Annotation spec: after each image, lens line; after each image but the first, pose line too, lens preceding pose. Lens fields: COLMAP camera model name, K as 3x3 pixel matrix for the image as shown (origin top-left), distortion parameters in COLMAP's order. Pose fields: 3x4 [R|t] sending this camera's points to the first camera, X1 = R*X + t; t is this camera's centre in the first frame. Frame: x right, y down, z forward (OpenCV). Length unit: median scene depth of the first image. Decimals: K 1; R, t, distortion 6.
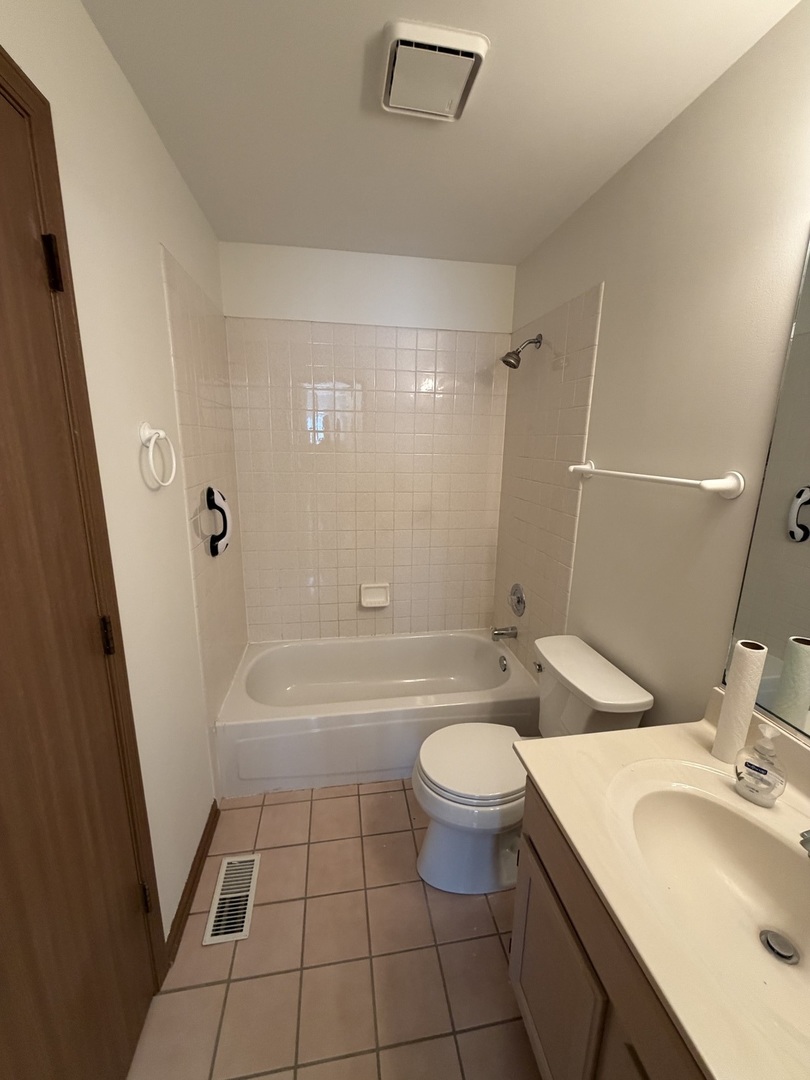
lens RADIAL K [[427.9, 0, 408.2], [0, 427.9, 534.9], [0, 0, 1]] dist [0.000460, -0.000197]
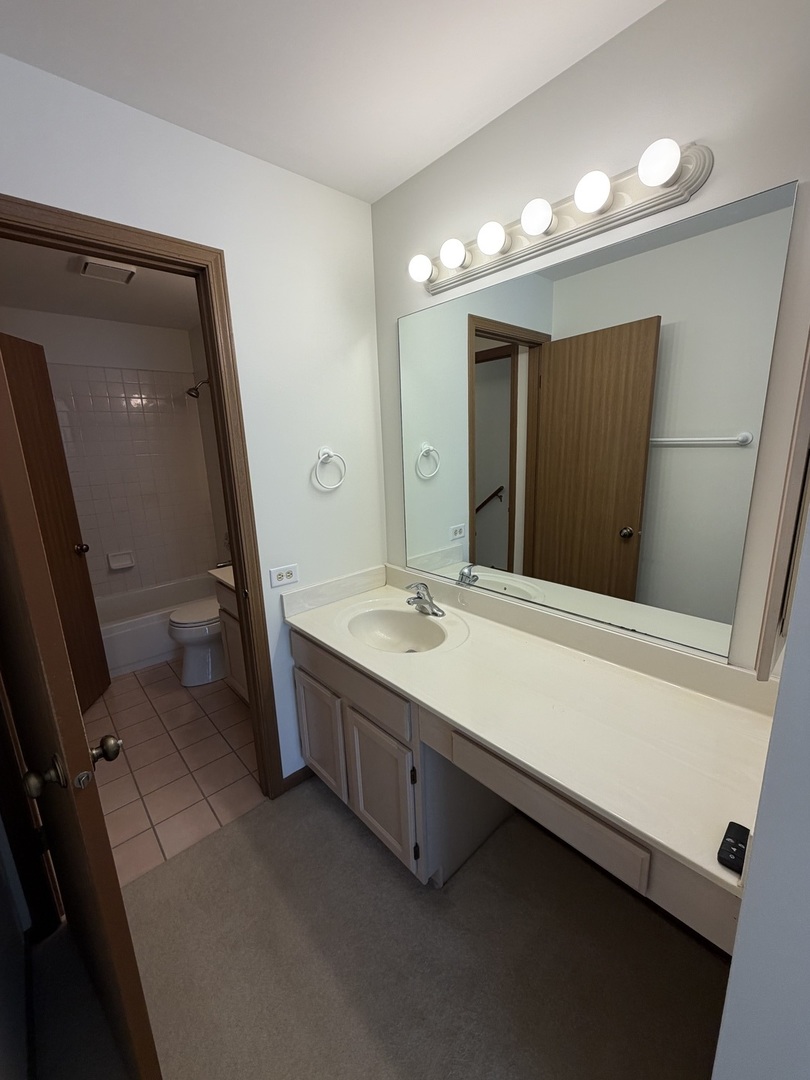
lens RADIAL K [[427.9, 0, 405.4], [0, 427.9, 537.8], [0, 0, 1]] dist [0.000460, -0.000197]
pose [[0.839401, -0.163133, 0.518454, -0.014248], [0.162588, 0.985580, 0.046879, 0.155512], [-0.518625, 0.044944, 0.853820, -0.639207]]
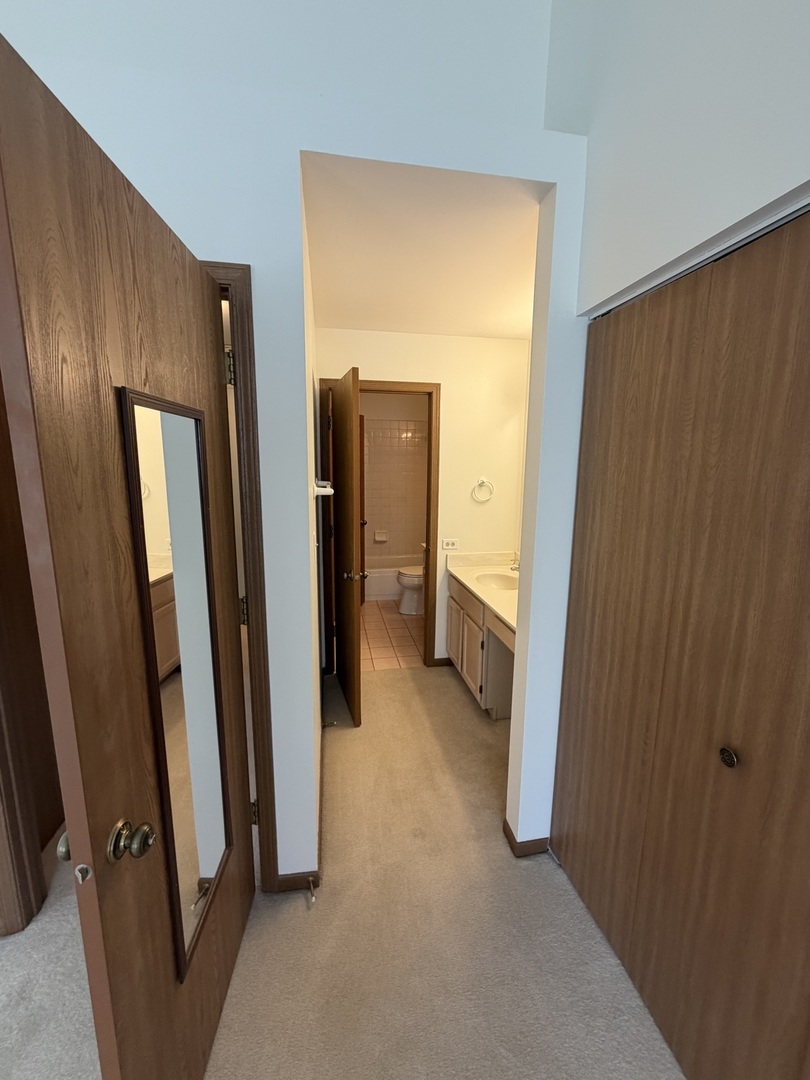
lens RADIAL K [[427.9, 0, 402.5], [0, 427.9, 540.3], [0, 0, 1]] dist [0.000460, -0.000197]
pose [[0.999957, -0.007886, 0.004940, 0.021970], [0.008082, 0.999130, -0.040925, 0.256516], [-0.004613, 0.040963, 0.999150, -1.229200]]
